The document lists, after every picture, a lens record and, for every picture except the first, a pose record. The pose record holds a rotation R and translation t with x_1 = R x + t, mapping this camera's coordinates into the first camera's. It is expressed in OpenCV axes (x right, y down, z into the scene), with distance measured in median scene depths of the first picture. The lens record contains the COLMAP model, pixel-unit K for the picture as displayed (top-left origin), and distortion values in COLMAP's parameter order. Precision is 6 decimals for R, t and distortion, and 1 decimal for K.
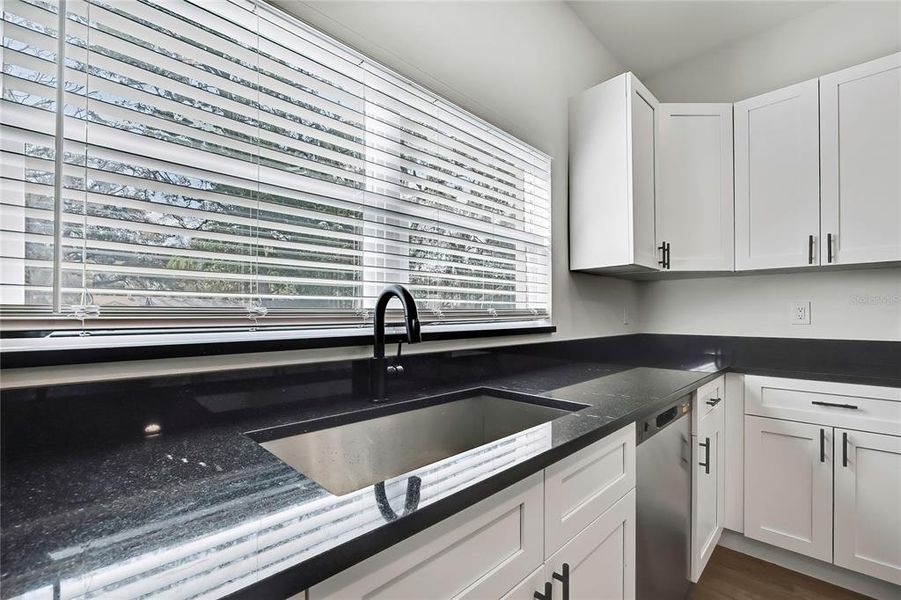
lens RADIAL K [[417.7, 0, 454.1], [0, 417.7, 313.2], [0, 0, 1]] dist [-0.000939, -0.000166]
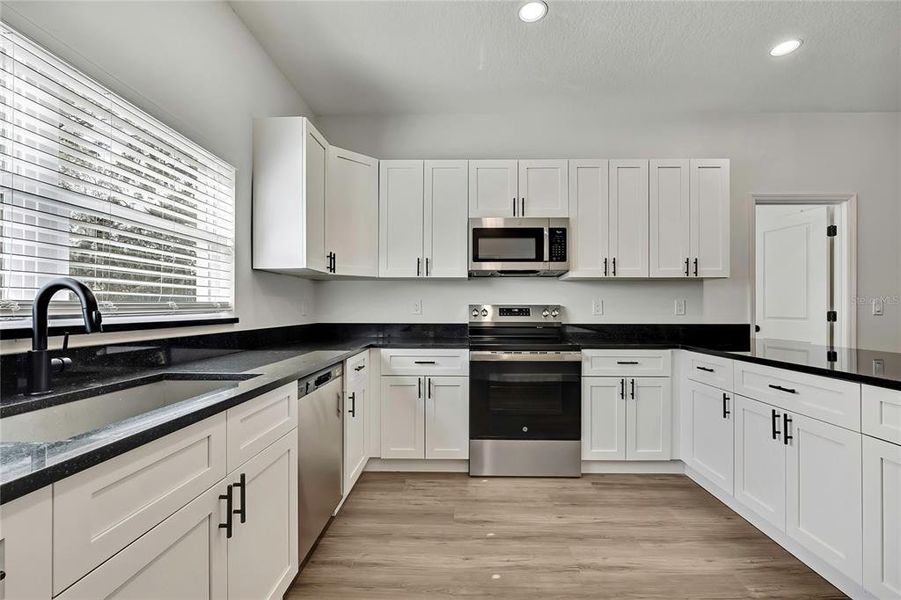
lens RADIAL K [[400.9, 0, 468.2], [0, 400.9, 306.4], [0, 0, 1]] dist [-0.018492, -0.000154]
pose [[0.727392, 0.004728, 0.686206, -0.057223], [-0.004768, 0.999987, -0.001836, -0.000825], [-0.686206, -0.001936, 0.727405, -0.269821]]
